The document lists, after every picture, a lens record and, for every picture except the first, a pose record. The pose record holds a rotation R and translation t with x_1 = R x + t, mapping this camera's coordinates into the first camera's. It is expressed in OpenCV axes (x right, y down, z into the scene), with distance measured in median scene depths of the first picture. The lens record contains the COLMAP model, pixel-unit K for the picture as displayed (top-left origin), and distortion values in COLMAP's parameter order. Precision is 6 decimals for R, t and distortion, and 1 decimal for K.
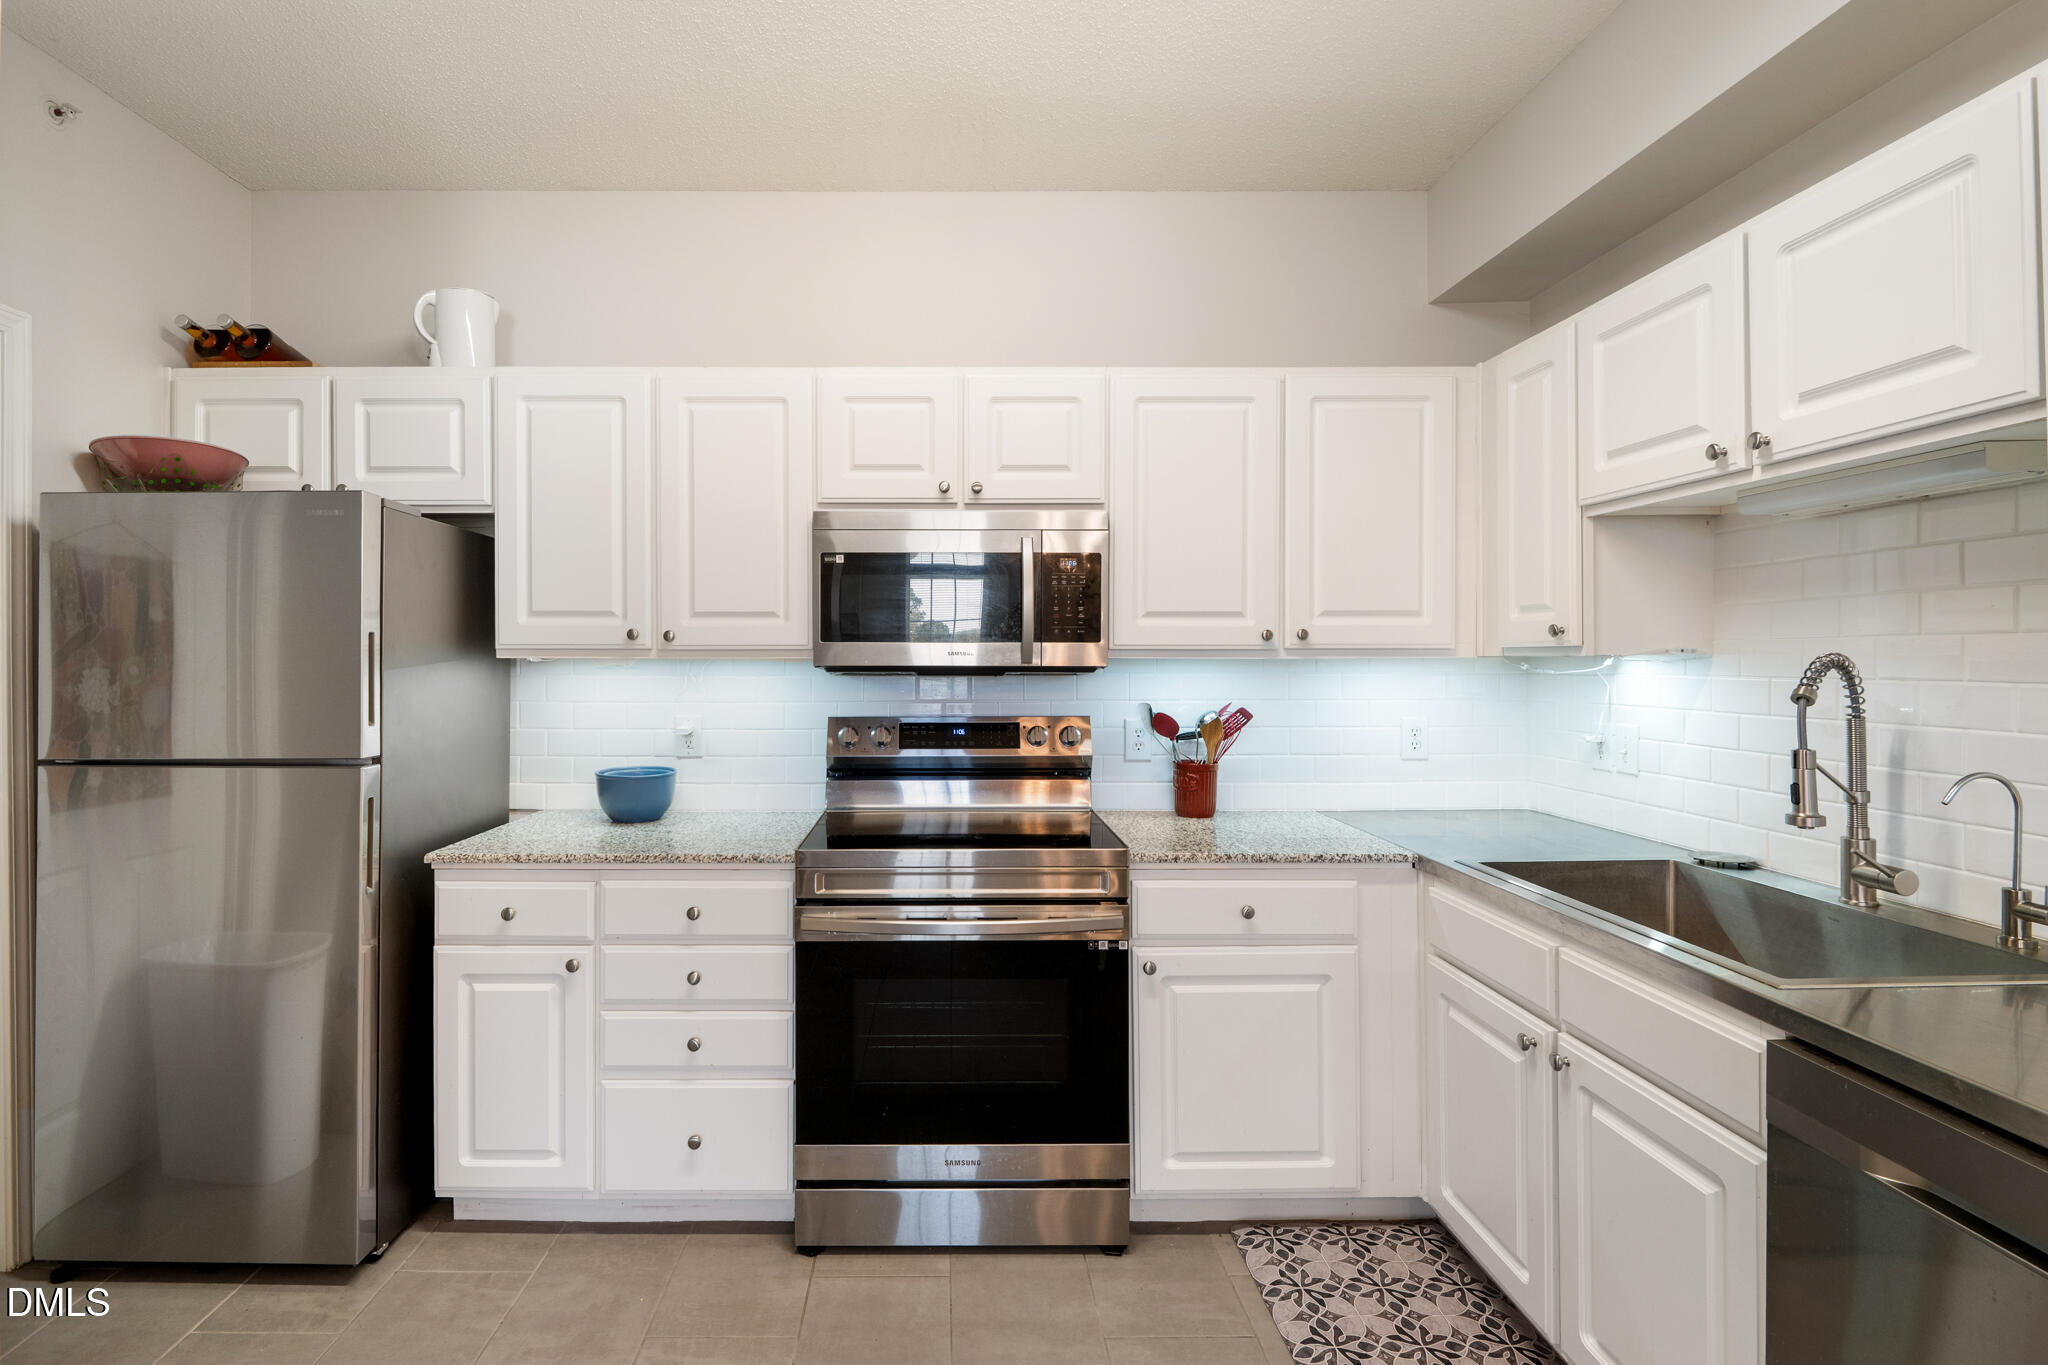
lens RADIAL K [[982.3, 0, 943.4], [0, 982.3, 659.8], [0, 0, 1]] dist [0.006073, -0.006746]
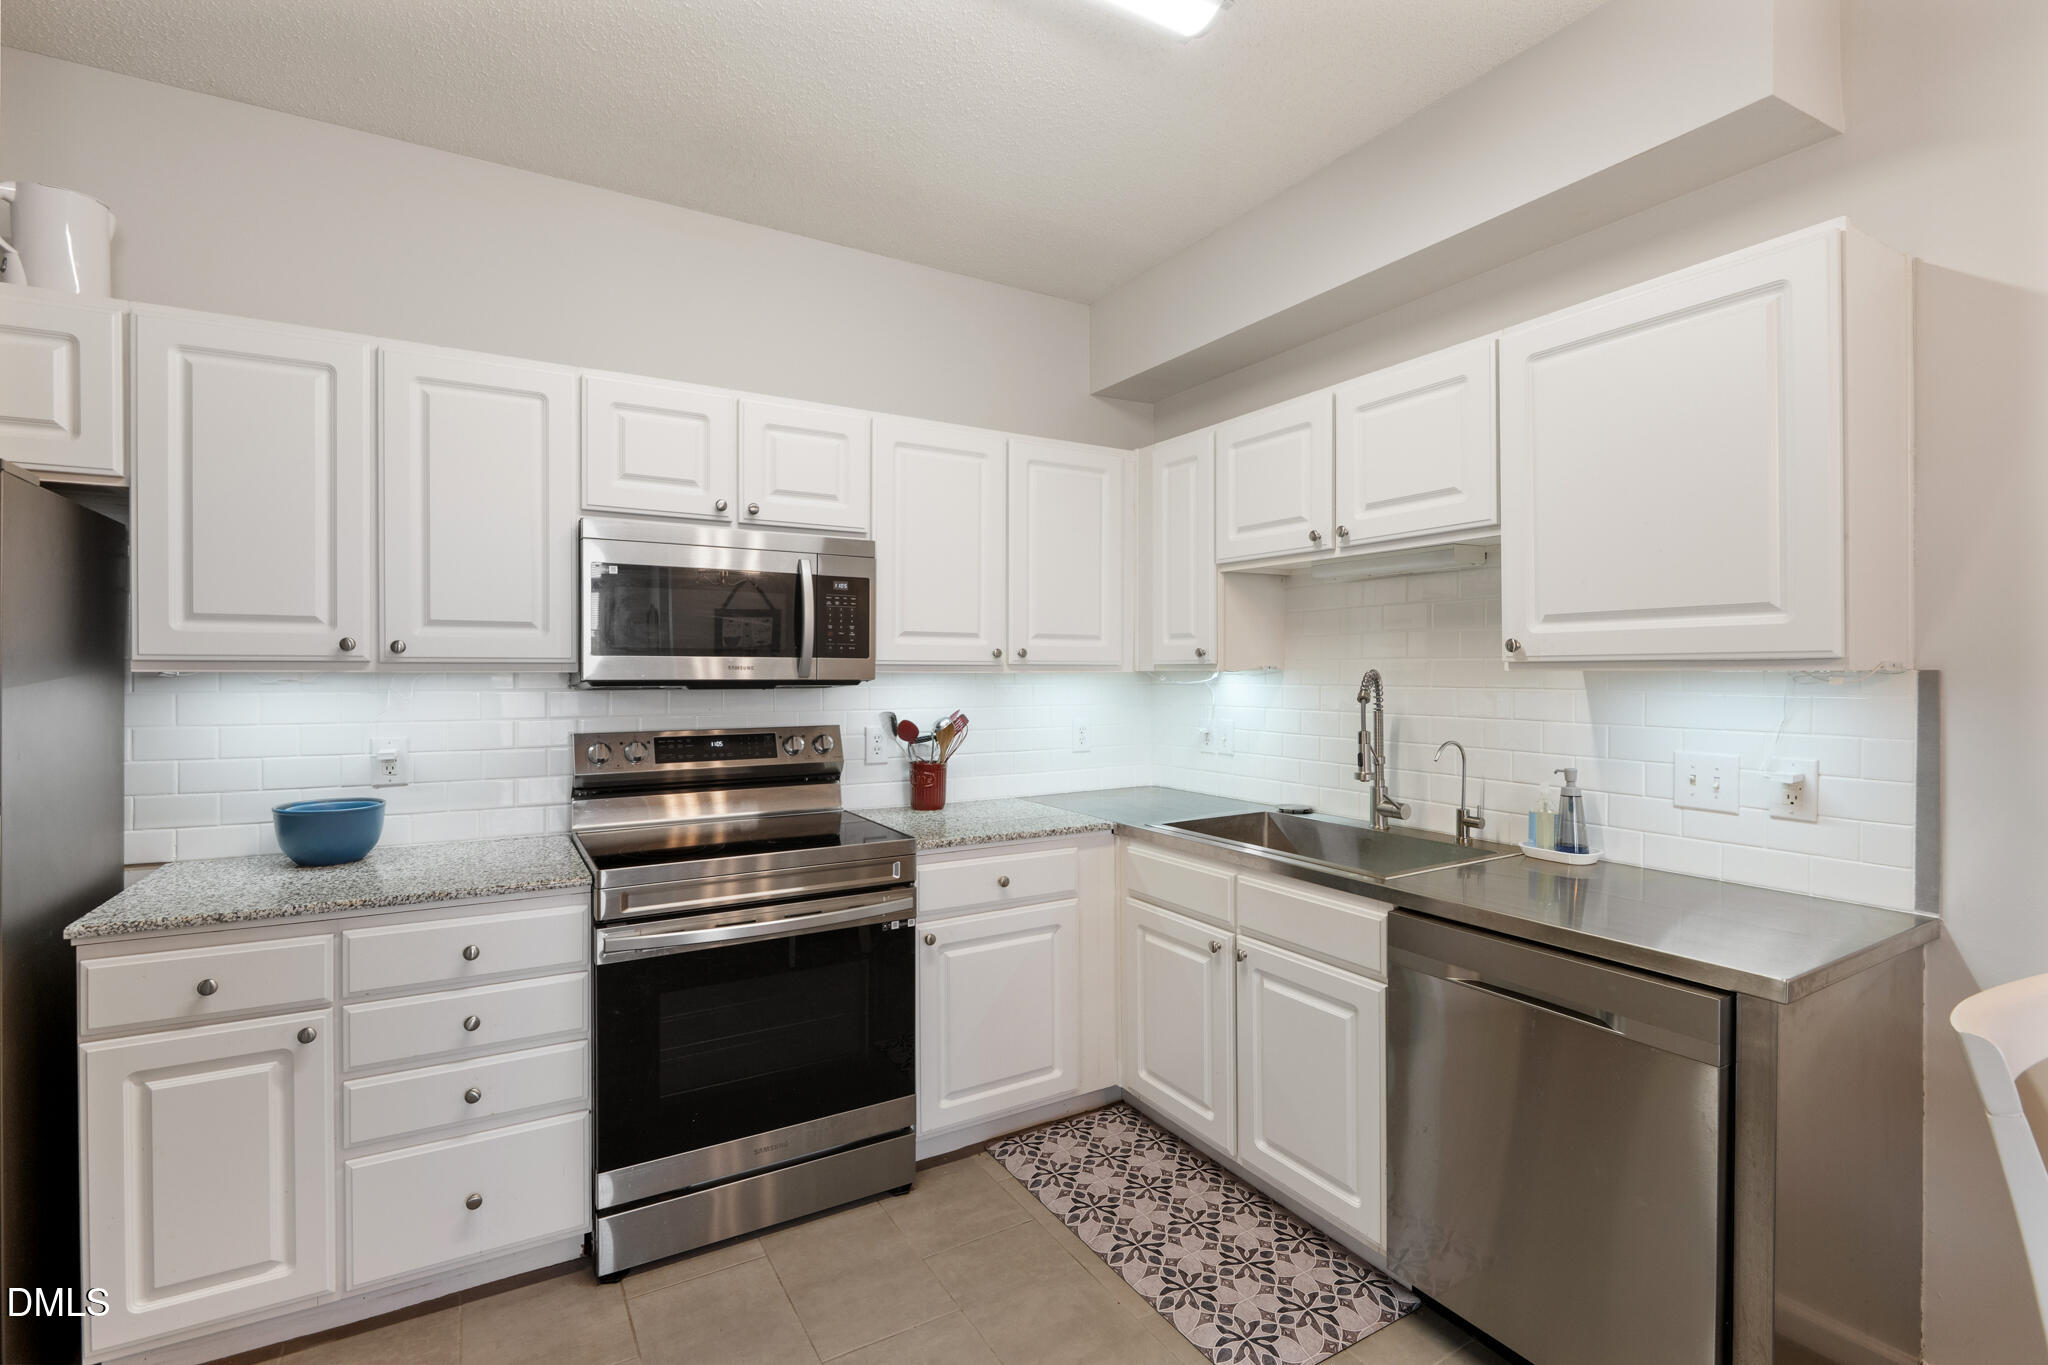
lens RADIAL K [[931.2, 0, 1031.8], [0, 931.2, 679.8], [0, 0, 1]] dist [0.000840, -0.005286]
pose [[0.860357, -0.003458, 0.509681, -0.243310], [-0.000042, 0.999976, 0.006856, -0.000525], [-0.509692, -0.005920, 0.860336, -0.004279]]
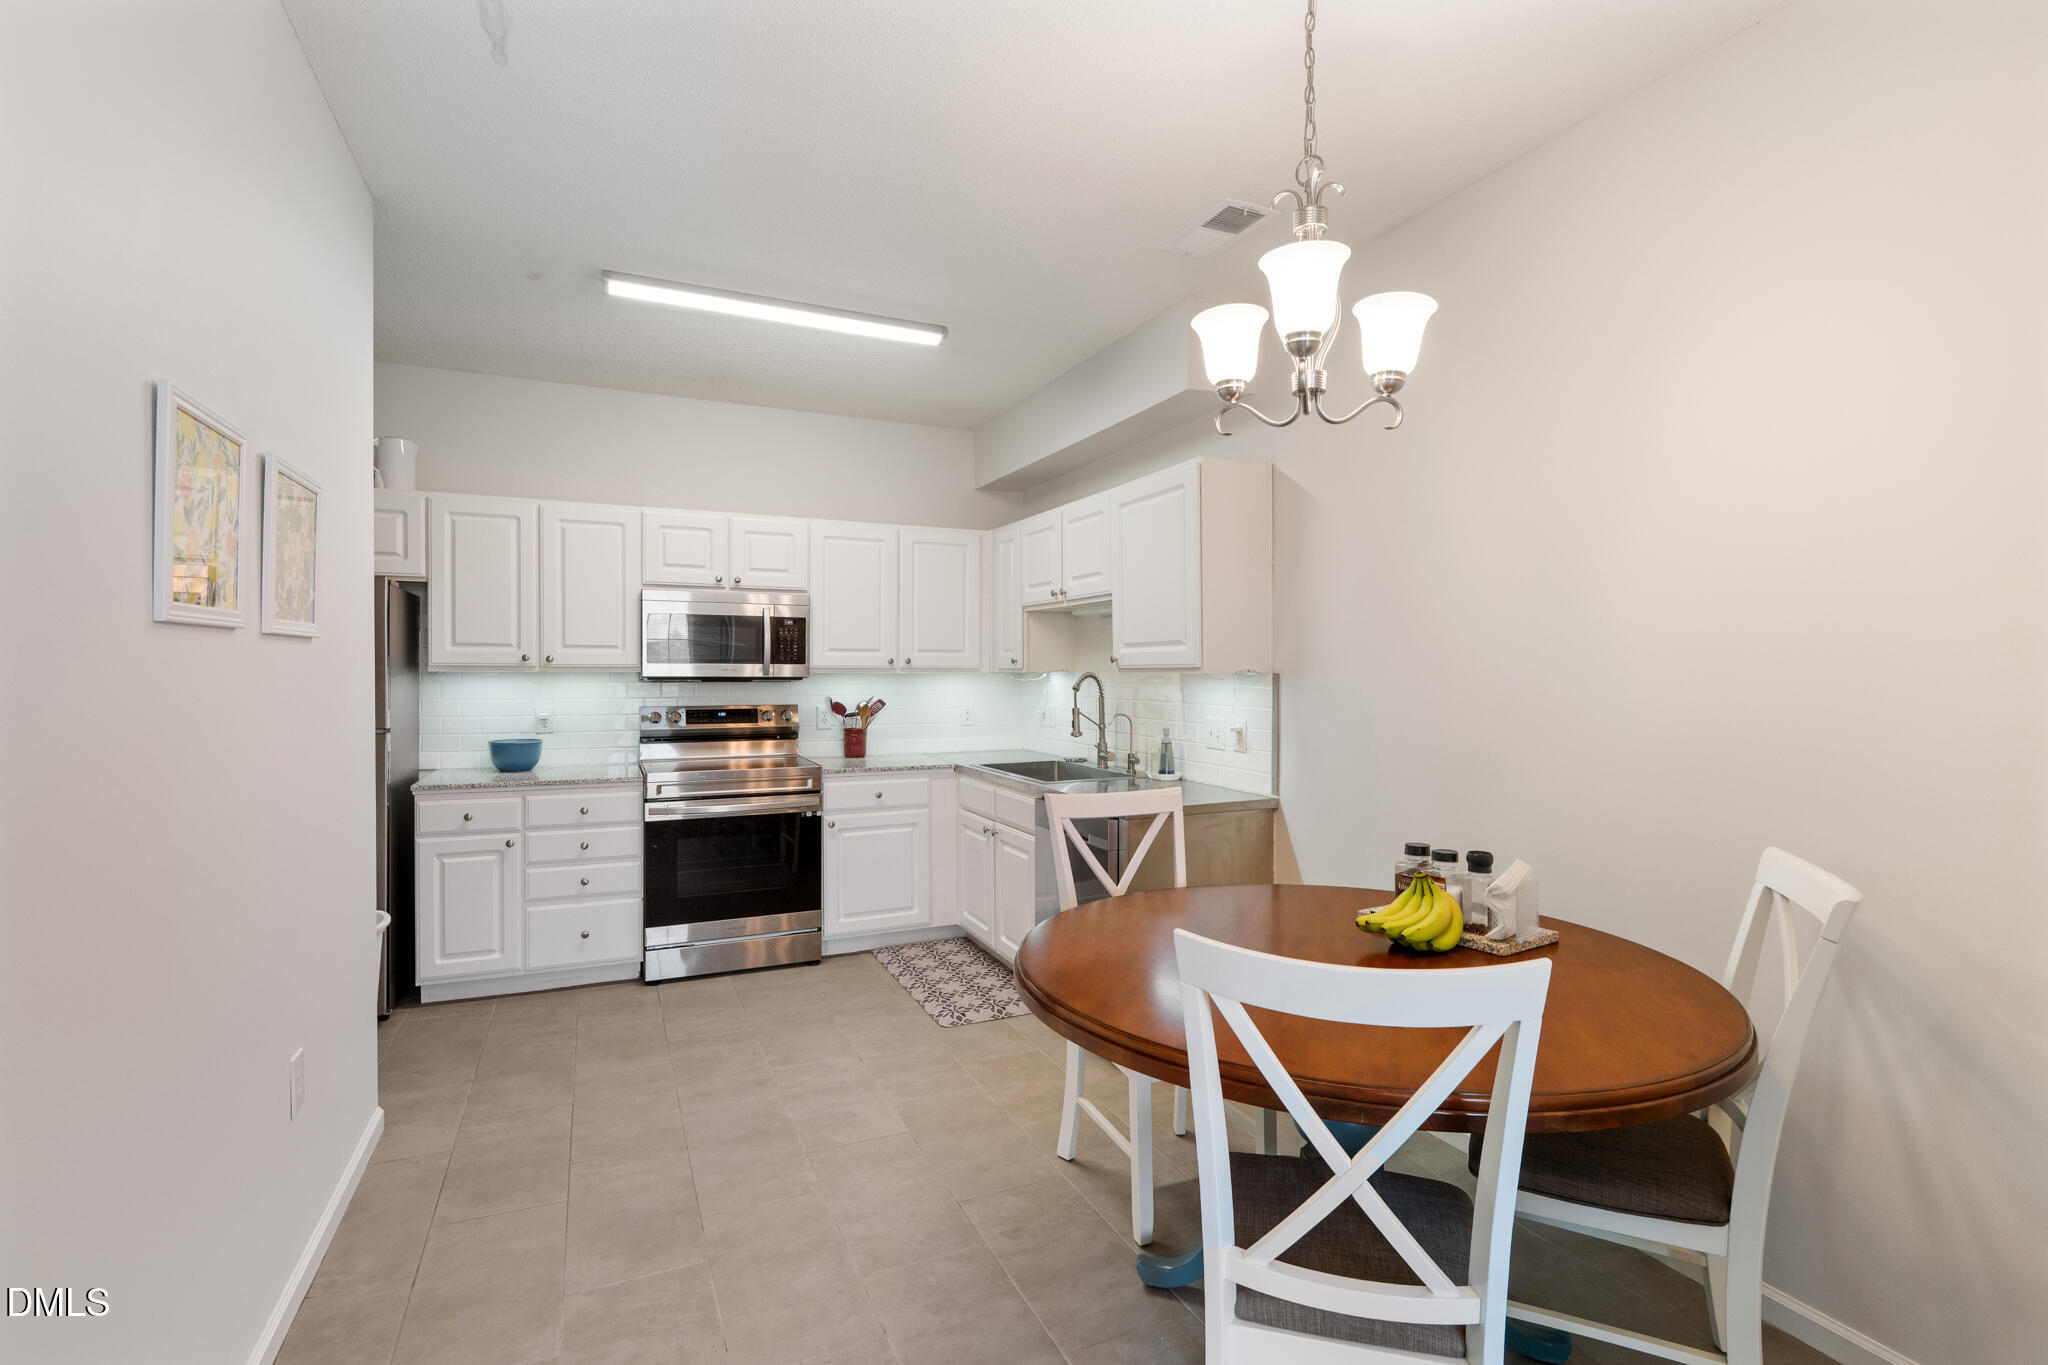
lens RADIAL K [[931.2, 0, 1030.6], [0, 931.2, 684.7], [0, 0, 1]] dist [0.000840, -0.005286]
pose [[0.909638, -0.001836, 0.415398, -0.215553], [-0.003253, 0.999928, 0.011543, -0.000835], [-0.415390, -0.011851, 0.909566, -0.919751]]
